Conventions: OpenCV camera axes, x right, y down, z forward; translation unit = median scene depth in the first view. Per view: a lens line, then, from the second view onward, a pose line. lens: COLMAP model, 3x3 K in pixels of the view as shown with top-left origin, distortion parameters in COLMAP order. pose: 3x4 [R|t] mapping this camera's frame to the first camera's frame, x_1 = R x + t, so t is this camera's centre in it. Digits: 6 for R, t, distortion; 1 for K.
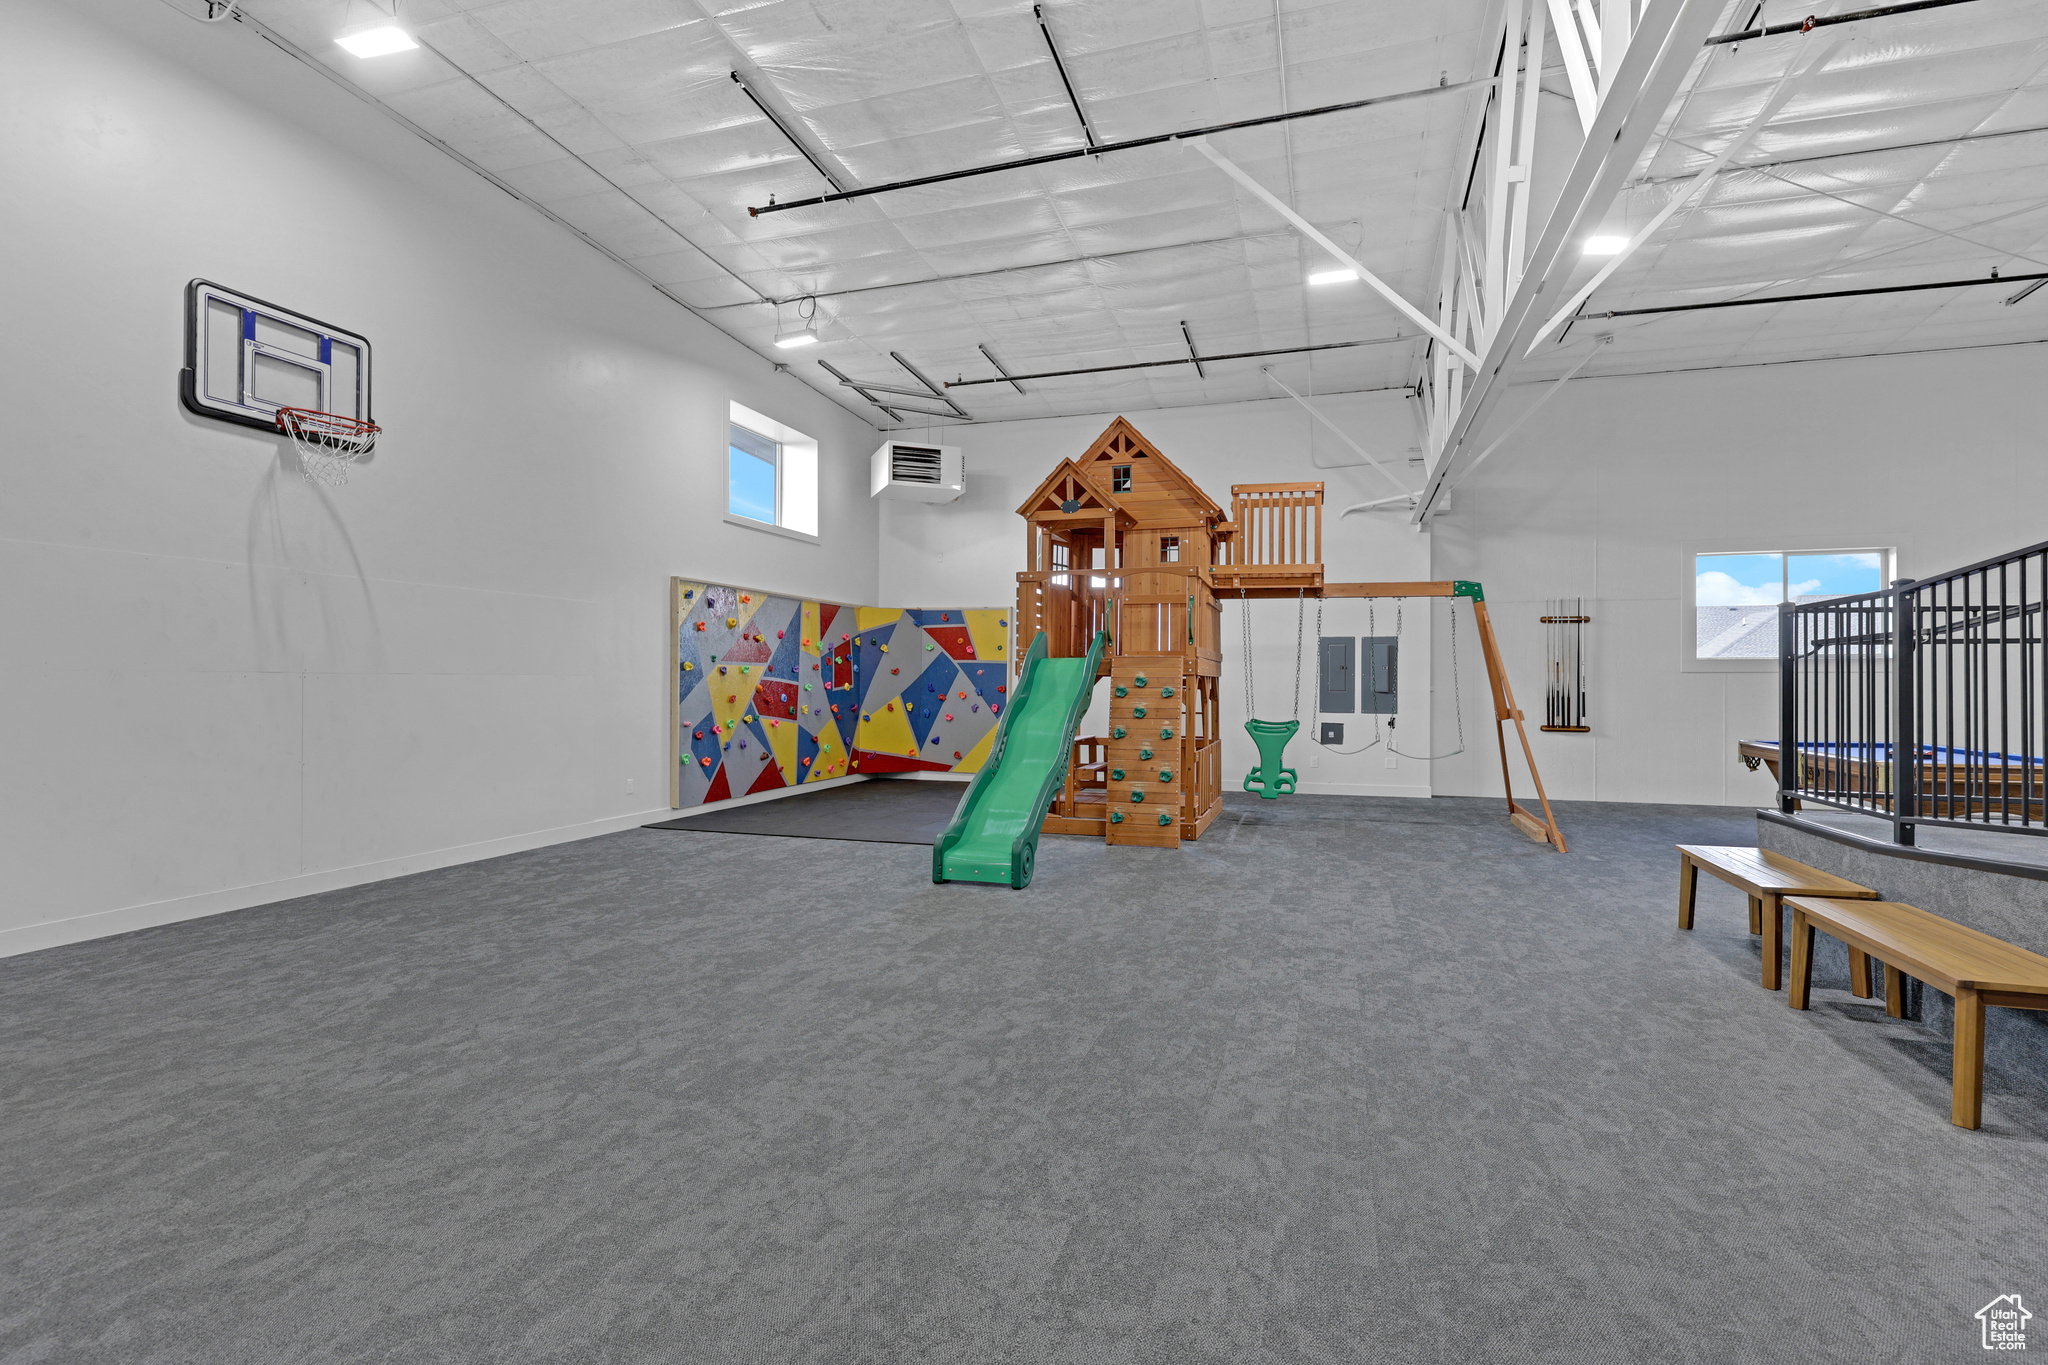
lens RADIAL K [[991.5, 0, 1022.1], [0, 991.5, 684.5], [0, 0, 1]] dist [0.002170, 0.000075]
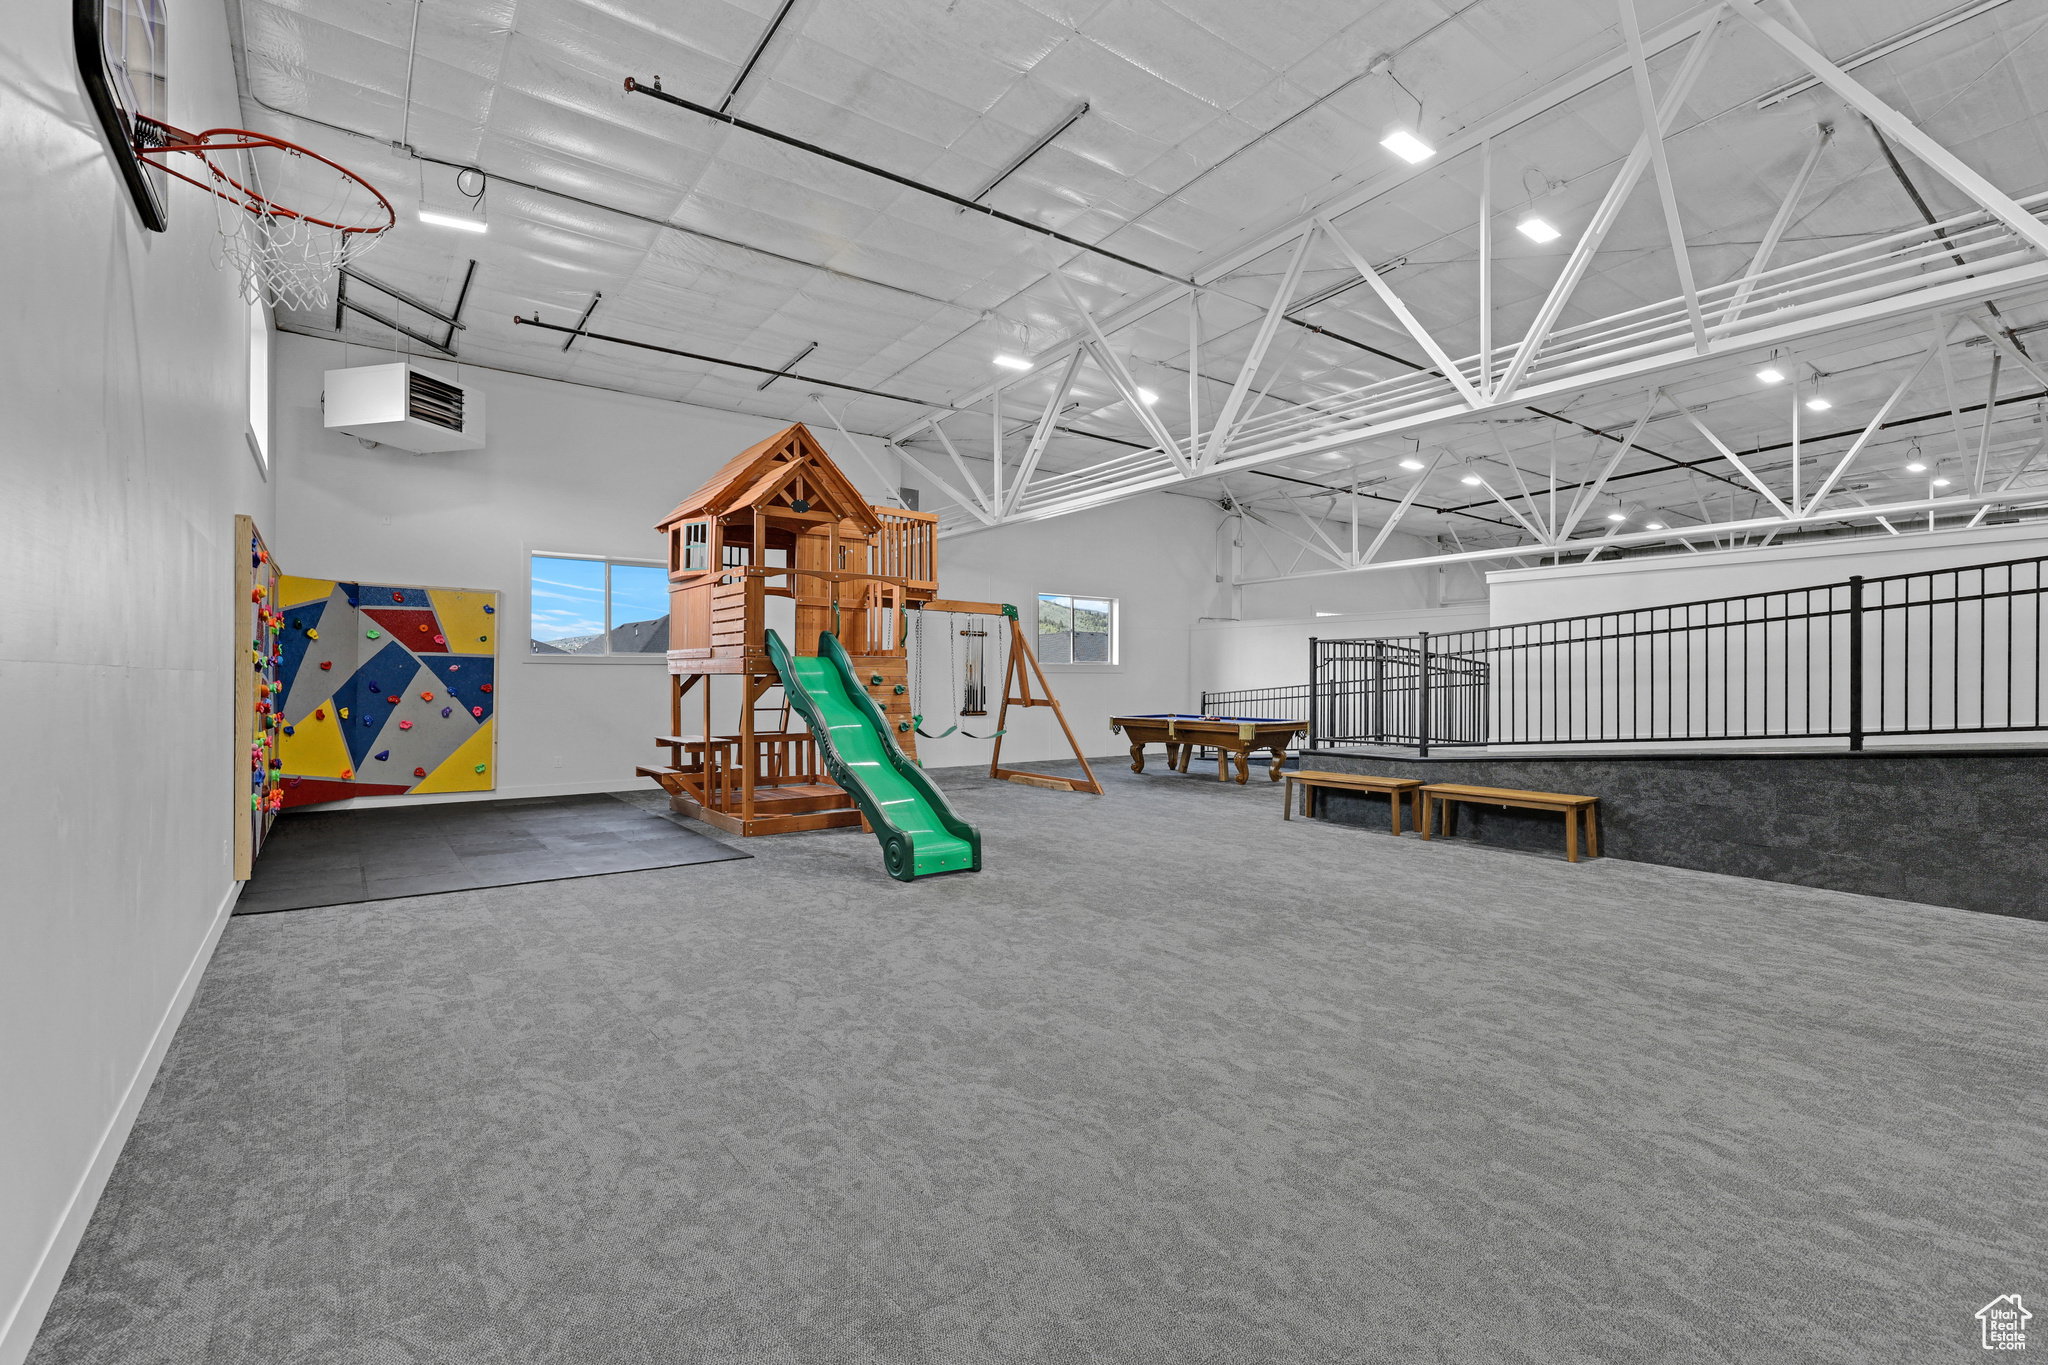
lens RADIAL K [[918.8, 0, 1026.3], [0, 918.8, 682.2], [0, 0, 1]] dist [0.001317, 0.000635]
pose [[0.579973, -0.004200, 0.814625, -1.201195], [0.002129, 0.999991, 0.003640, -0.007102], [-0.814633, -0.000376, 0.579977, 0.562087]]
